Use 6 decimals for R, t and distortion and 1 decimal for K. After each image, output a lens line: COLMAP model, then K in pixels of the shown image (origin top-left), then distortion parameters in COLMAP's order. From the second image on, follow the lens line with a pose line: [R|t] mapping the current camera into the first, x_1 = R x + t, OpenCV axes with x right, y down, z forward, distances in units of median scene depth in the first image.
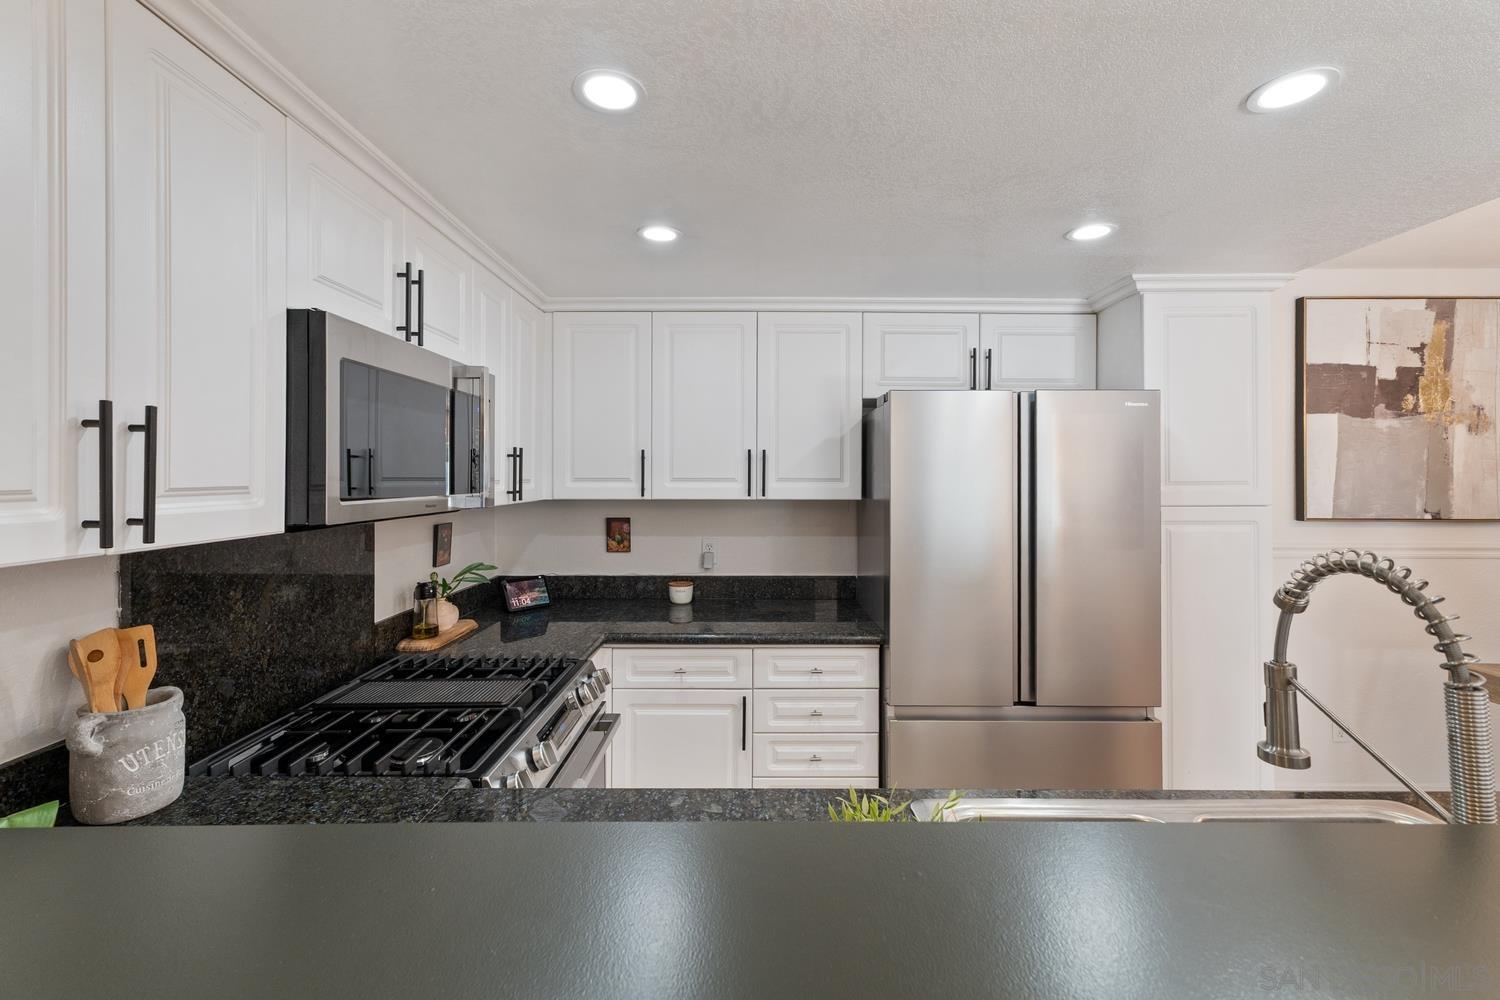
lens RADIAL K [[642.2, 0, 752.3], [0, 642.2, 473.9], [0, 0, 1]] dist [0.009017, -0.000053]
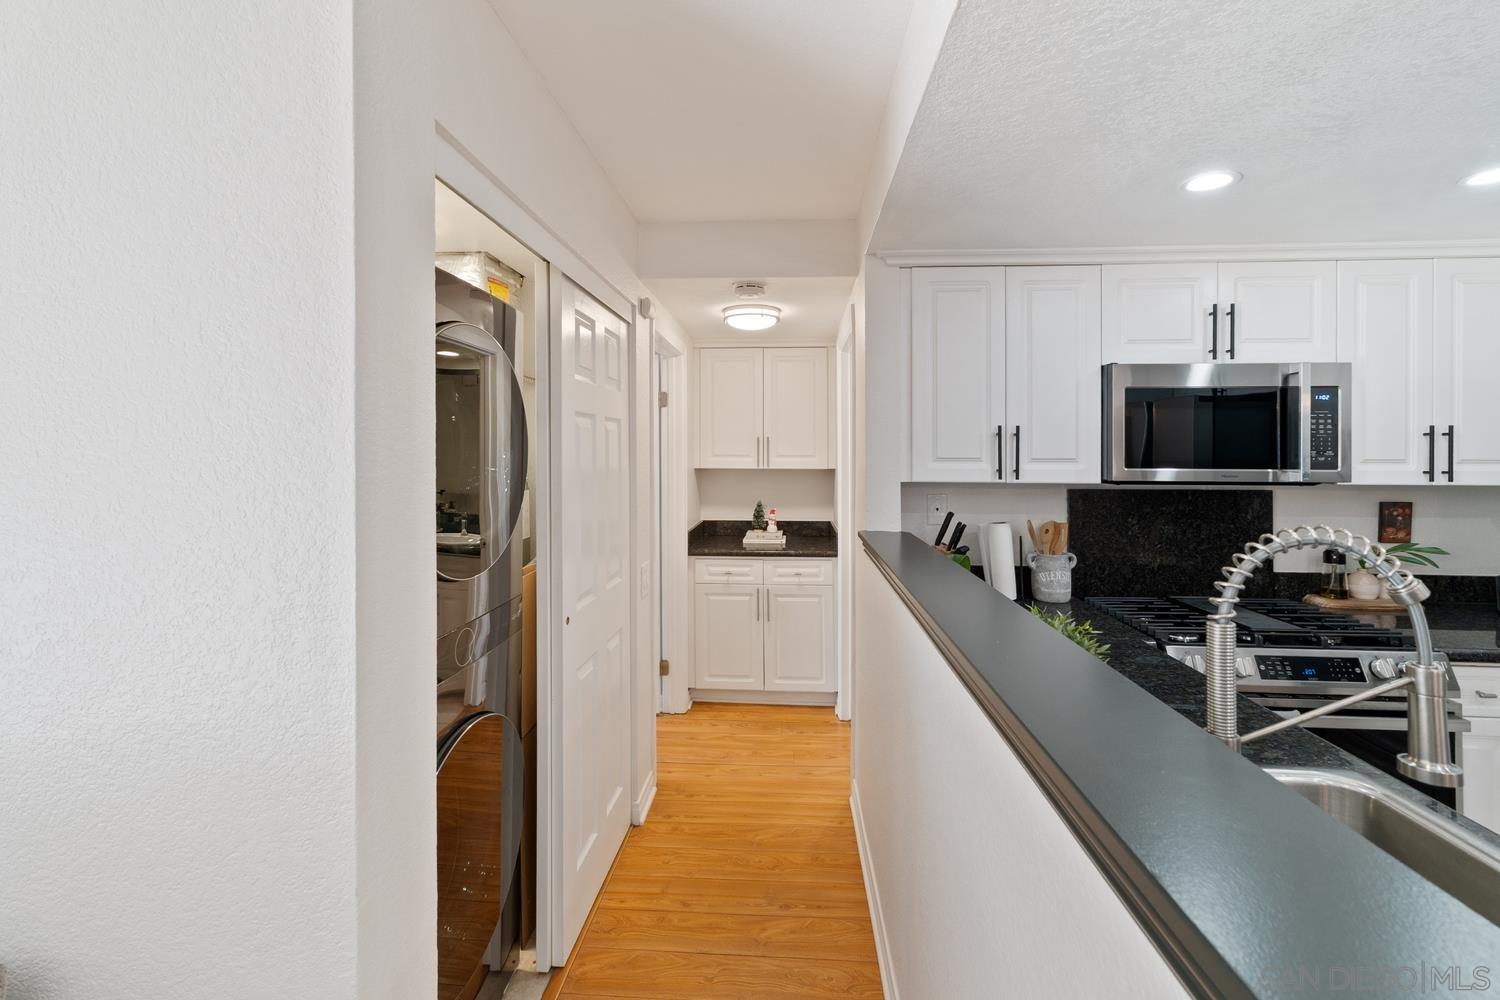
lens RADIAL K [[645.1, 0, 751.2], [0, 645.1, 451.6], [0, 0, 1]] dist [0.004119, 0.000450]
pose [[-0.064299, 0.000009, -0.997931, 0.507827], [-0.002740, 0.999996, 0.000186, 0.000138], [0.997927, 0.002747, -0.064298, 0.039602]]
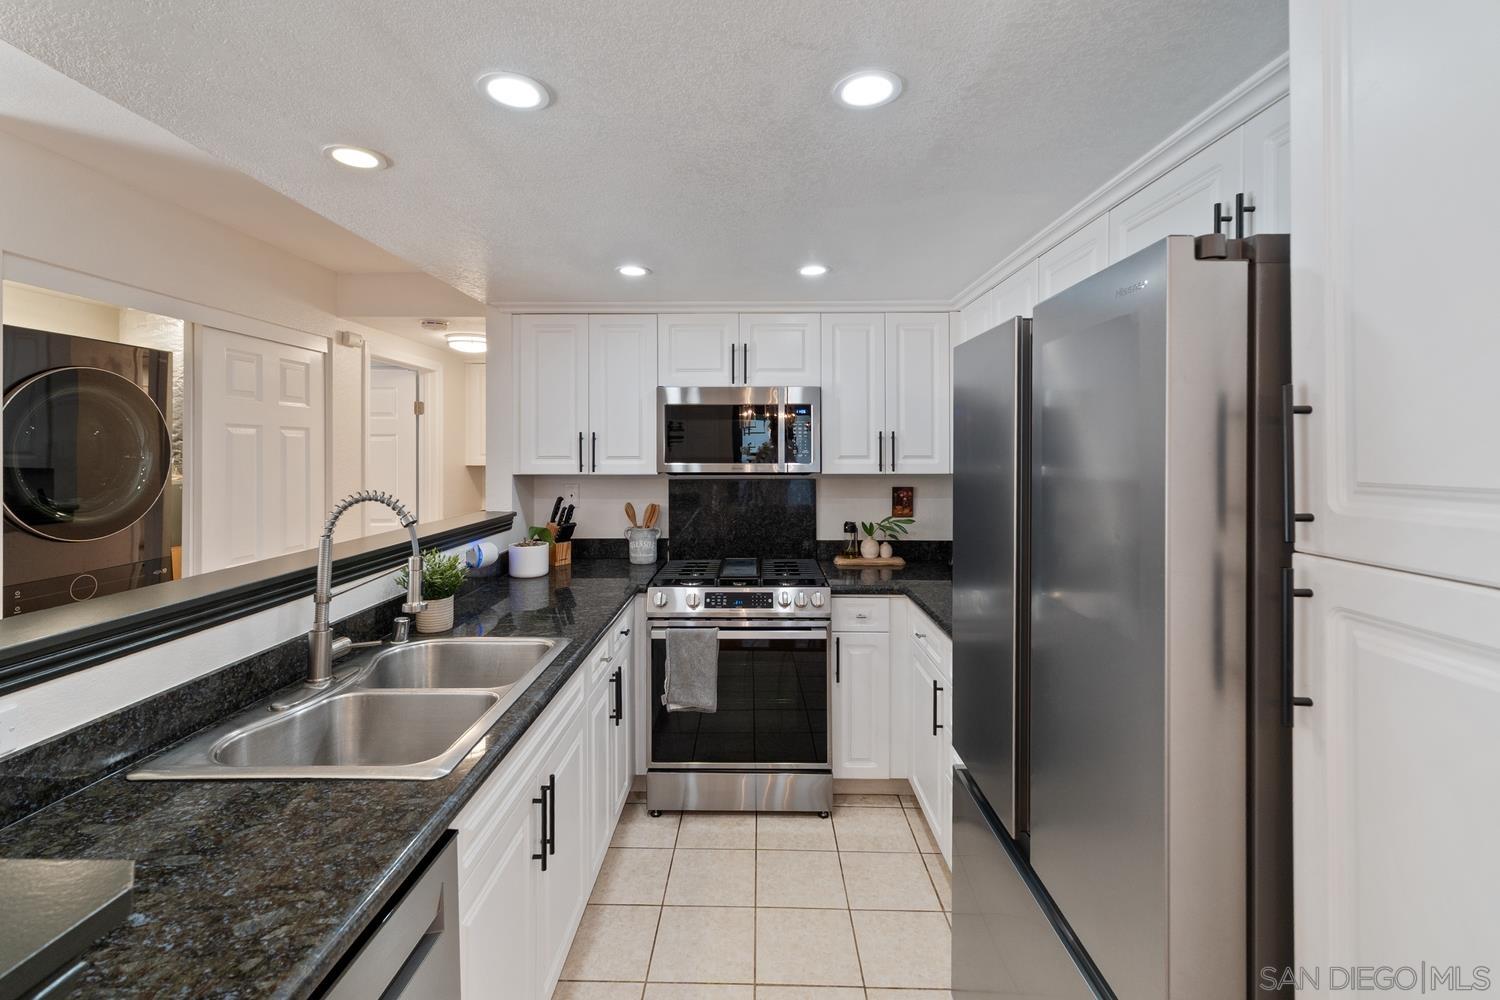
lens RADIAL K [[648.7, 0, 746.9], [0, 648.7, 446.2], [0, 0, 1]] dist [0.002543, 0.000617]
pose [[-0.011197, -0.004881, -0.999925, 0.763241], [0.001975, 0.999986, -0.004904, -0.003101], [0.999935, -0.002029, -0.011187, 0.569501]]
